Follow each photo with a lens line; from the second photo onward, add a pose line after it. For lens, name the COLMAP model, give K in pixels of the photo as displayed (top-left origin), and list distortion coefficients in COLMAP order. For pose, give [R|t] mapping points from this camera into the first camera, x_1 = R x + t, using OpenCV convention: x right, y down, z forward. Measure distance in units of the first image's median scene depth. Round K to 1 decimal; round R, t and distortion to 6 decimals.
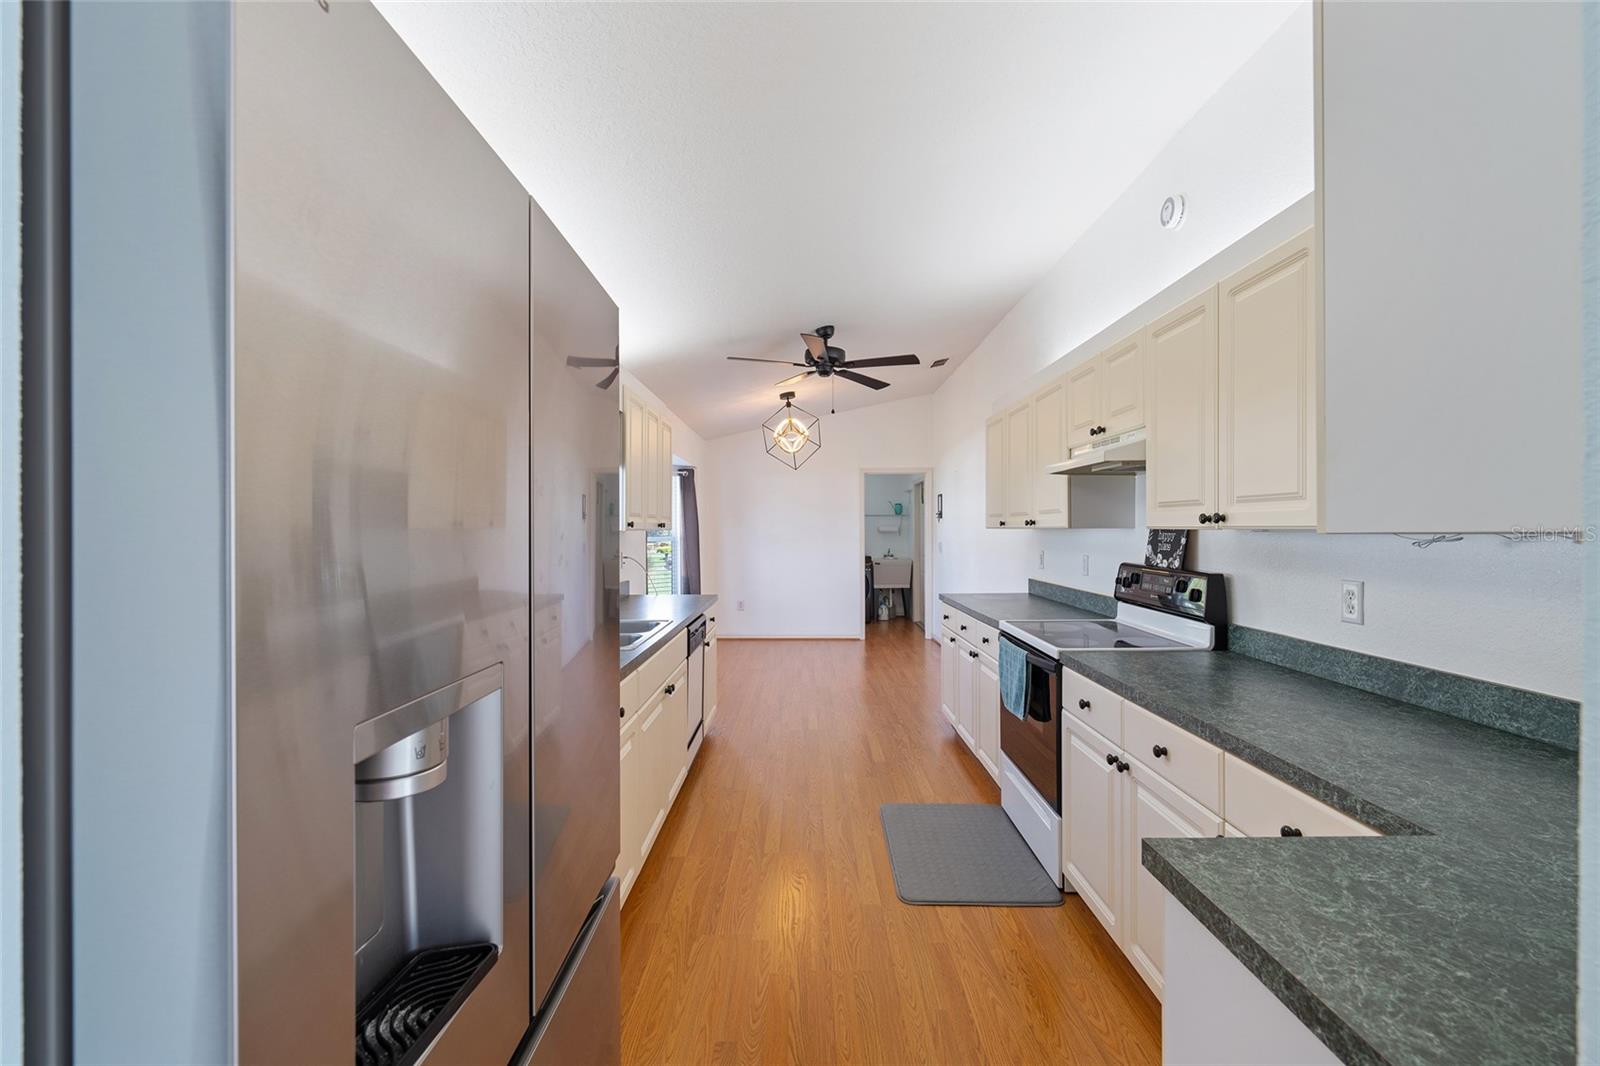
lens RADIAL K [[719.1, 0, 808.7], [0, 719.1, 531.8], [0, 0, 1]] dist [-0.001835, -0.000600]
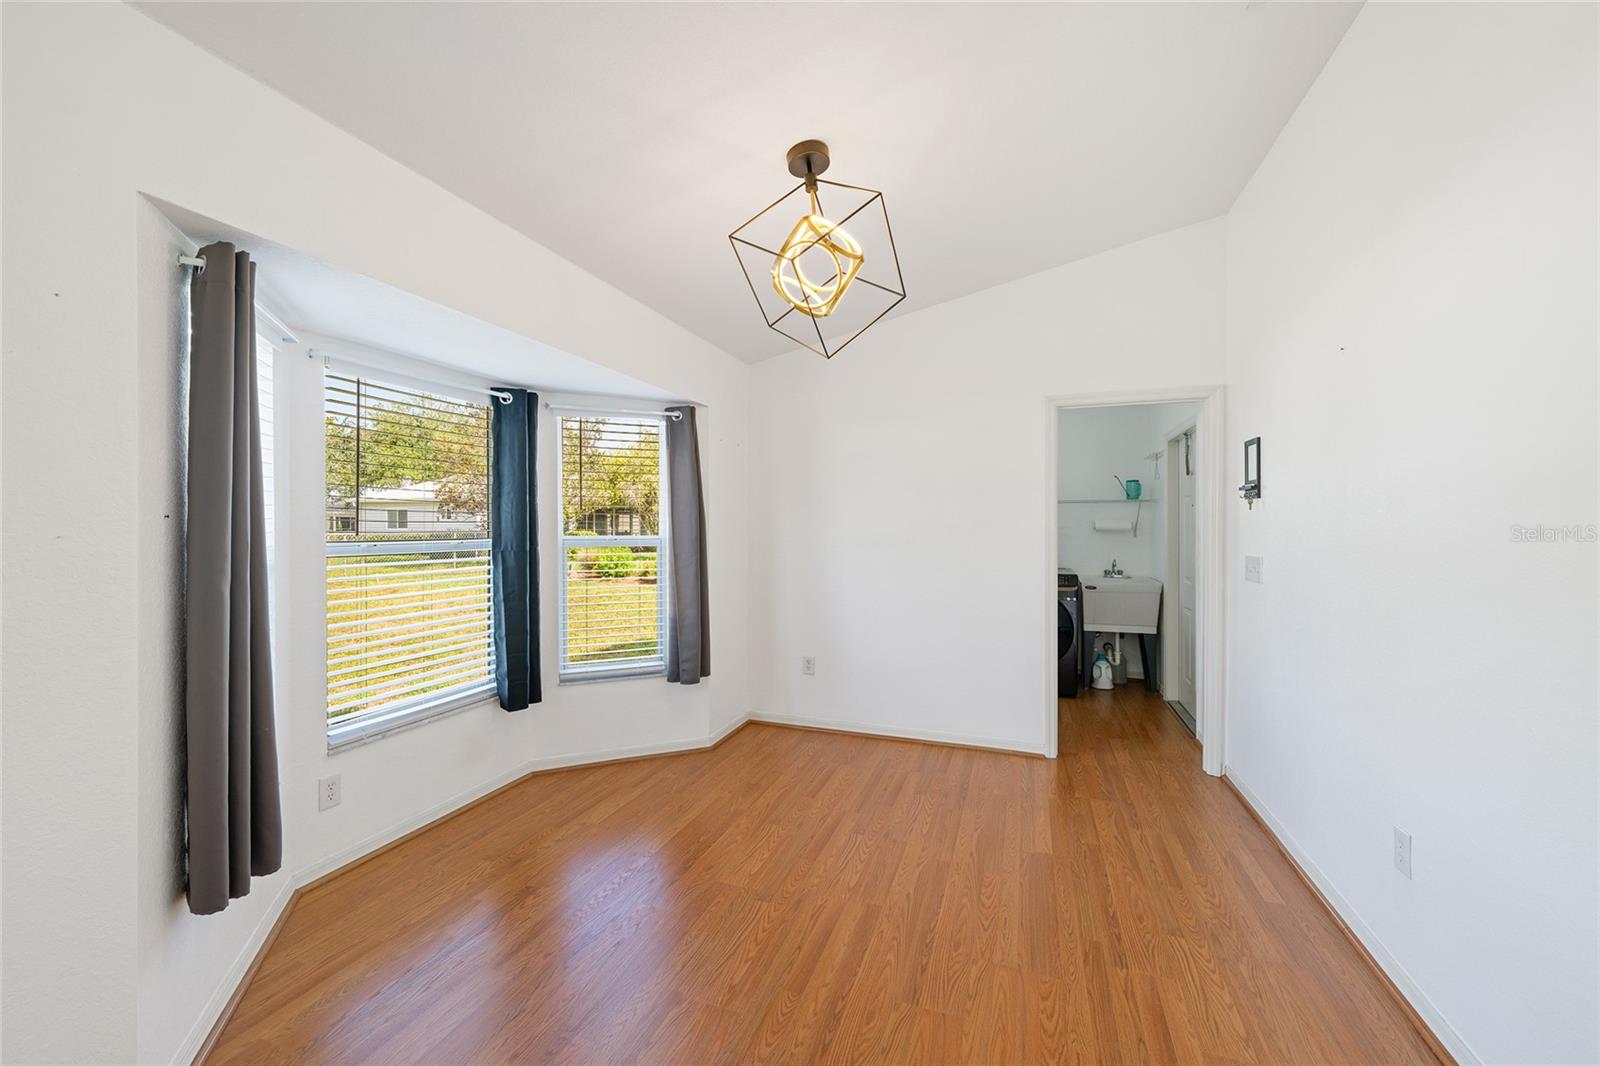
lens RADIAL K [[626.1, 0, 810.4], [0, 626.1, 526.0], [0, 0, 1]] dist [0.001307, 0.000355]
pose [[0.942166, 0.004461, -0.335118, 0.068260], [-0.005553, 0.999982, -0.002301, -0.001087], [0.335102, 0.004029, 0.942173, 0.603805]]
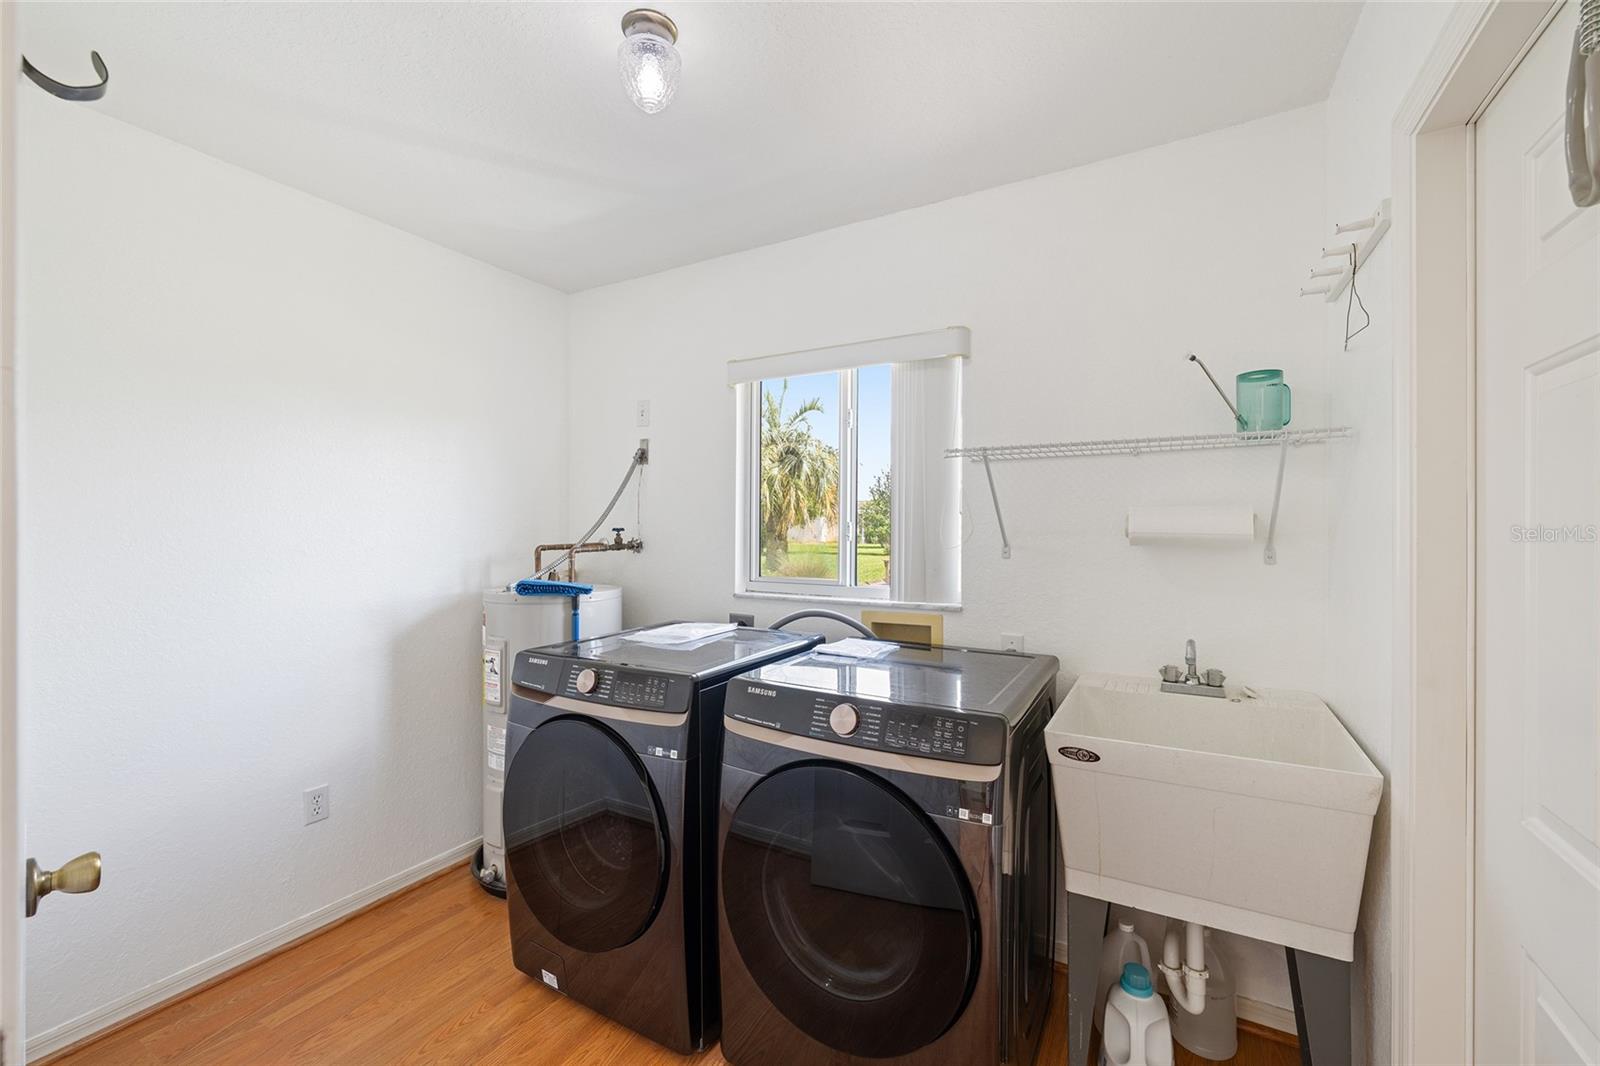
lens RADIAL K [[670.3, 0, 801.6], [0, 670.3, 530.6], [0, 0, 1]] dist [0.000688, -0.000454]
pose [[0.879040, 0.008586, -0.476670, 0.140837], [-0.001872, 0.999892, 0.014559, -0.006140], [0.476744, -0.011906, 0.878962, 1.084547]]
